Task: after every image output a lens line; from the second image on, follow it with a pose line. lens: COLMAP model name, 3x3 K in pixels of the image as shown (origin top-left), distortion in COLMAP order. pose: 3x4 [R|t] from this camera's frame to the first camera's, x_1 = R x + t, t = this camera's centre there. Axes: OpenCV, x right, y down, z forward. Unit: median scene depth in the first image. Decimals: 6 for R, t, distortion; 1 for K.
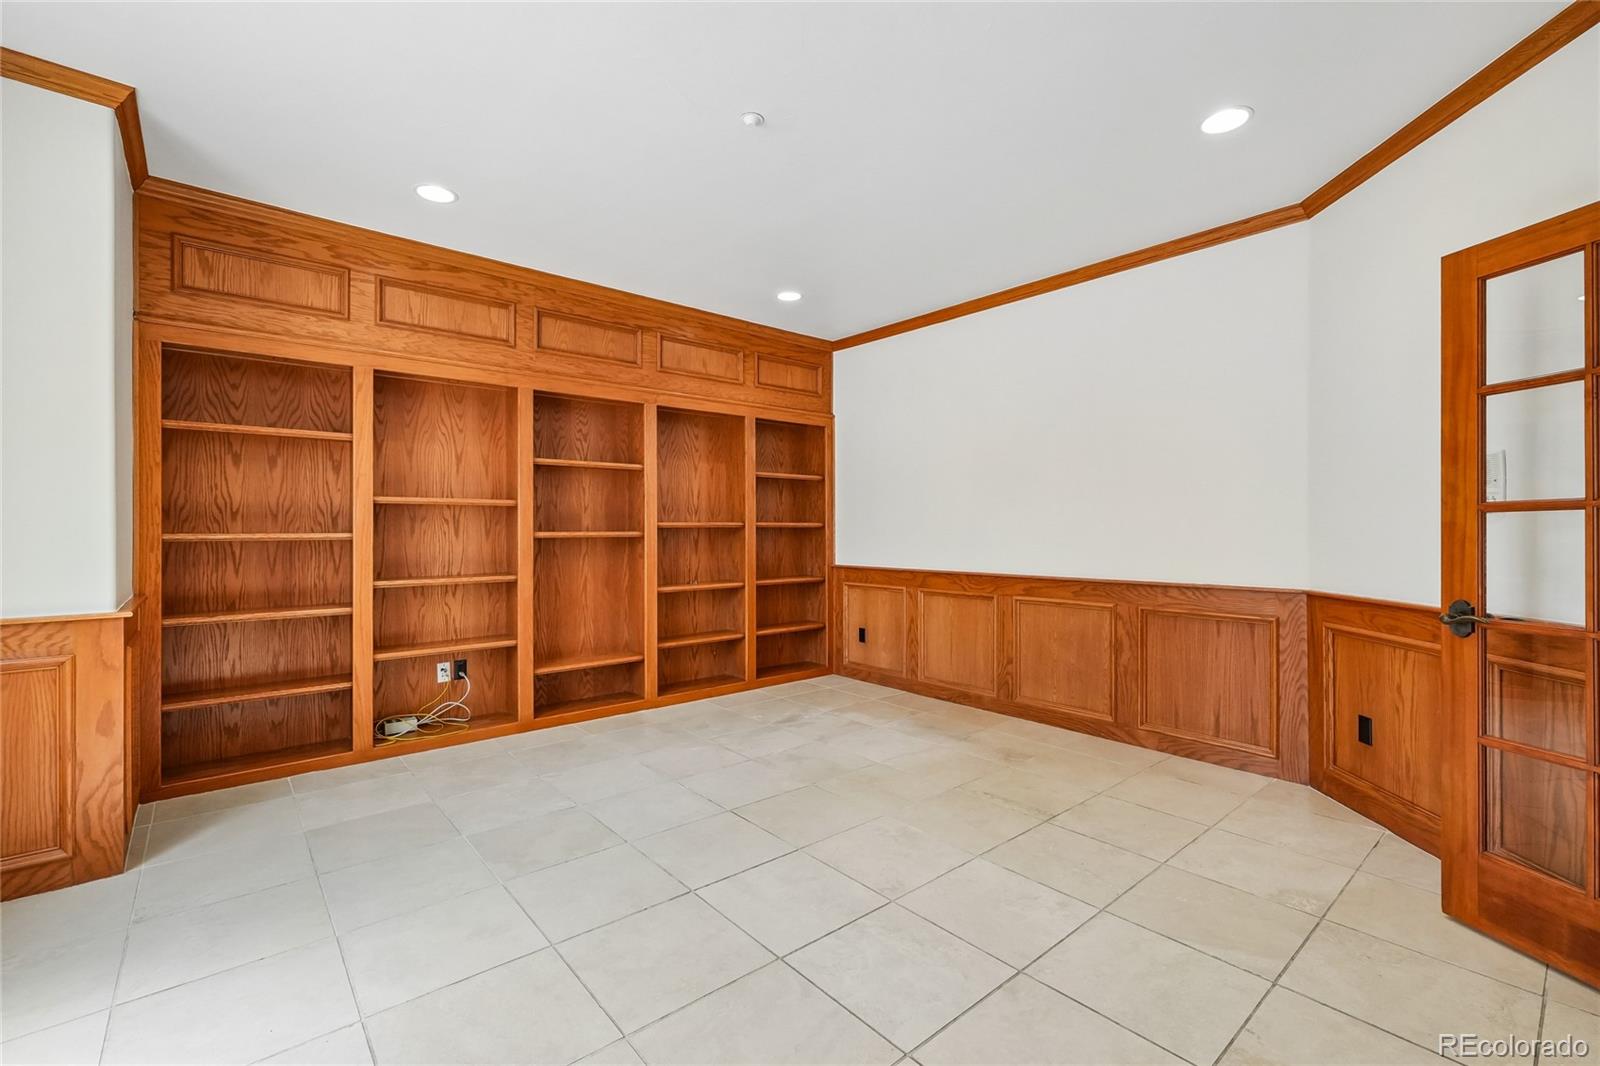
lens RADIAL K [[692.4, 0, 807.0], [0, 692.4, 540.8], [0, 0, 1]] dist [0.000840, 0.000557]
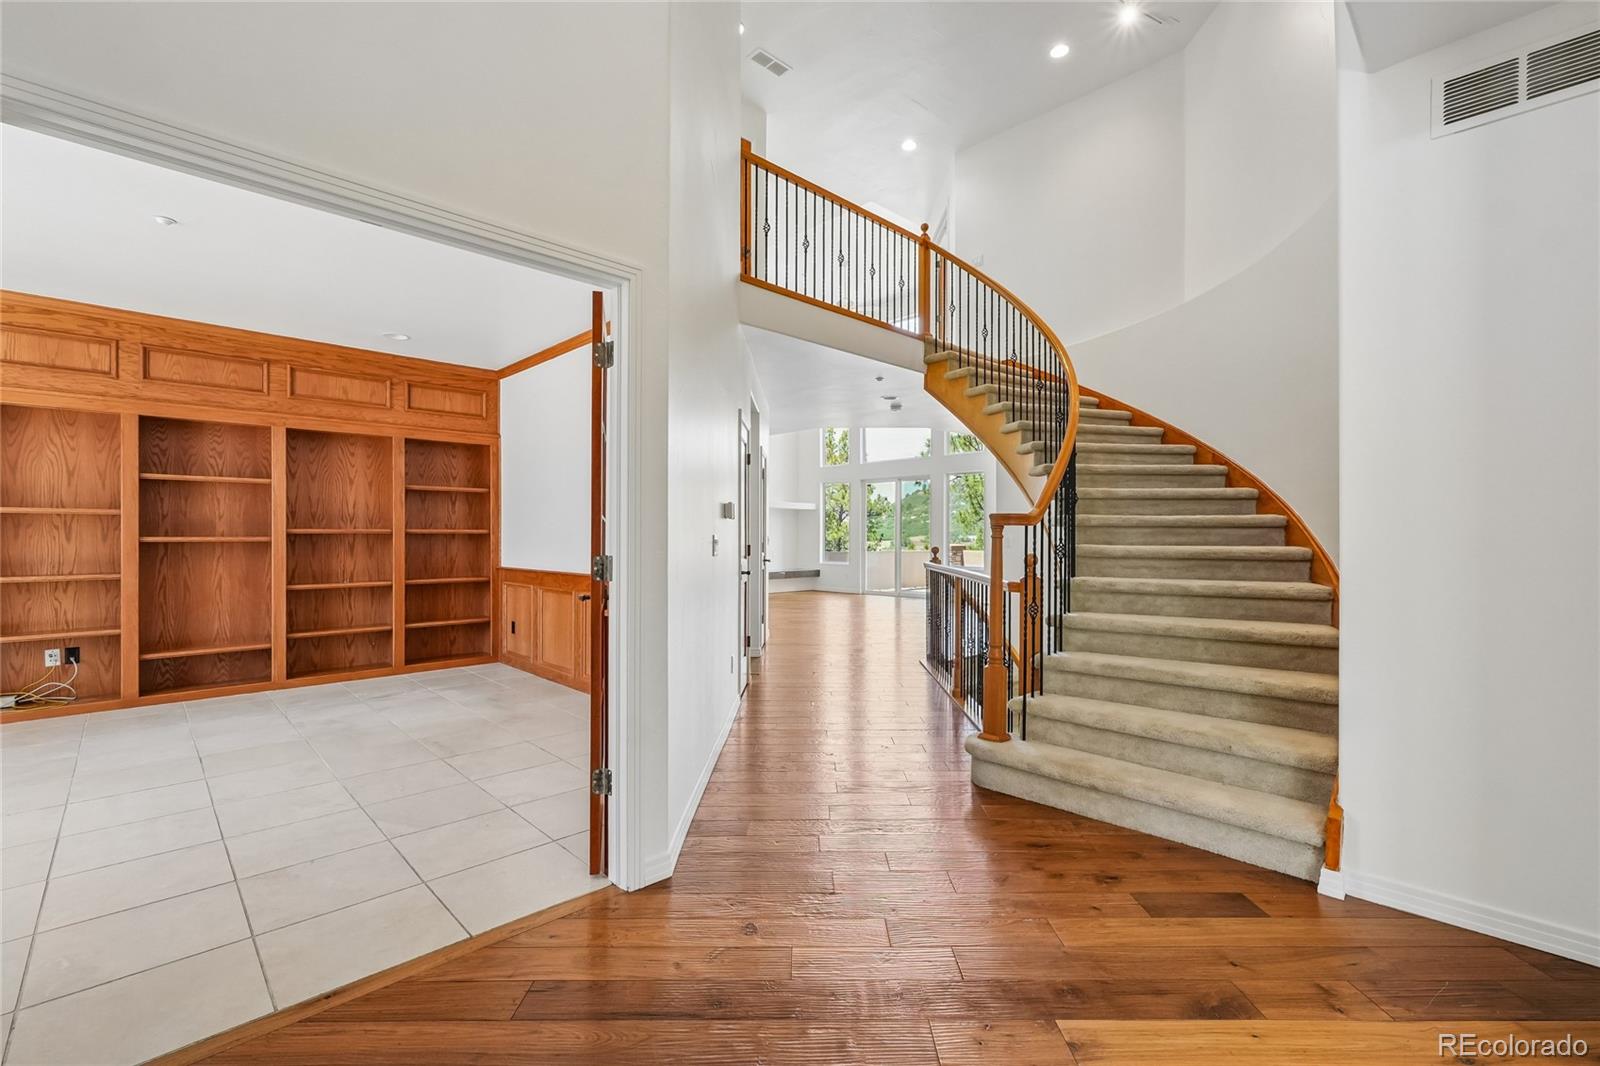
lens RADIAL K [[689.4, 0, 800.5], [0, 689.4, 551.0], [0, 0, 1]] dist [0.001844, 0.000558]
pose [[0.997671, 0.000874, 0.068197, 0.568518], [-0.001209, 0.999987, 0.004868, 0.003578], [-0.068192, -0.004939, 0.997660, -0.210966]]
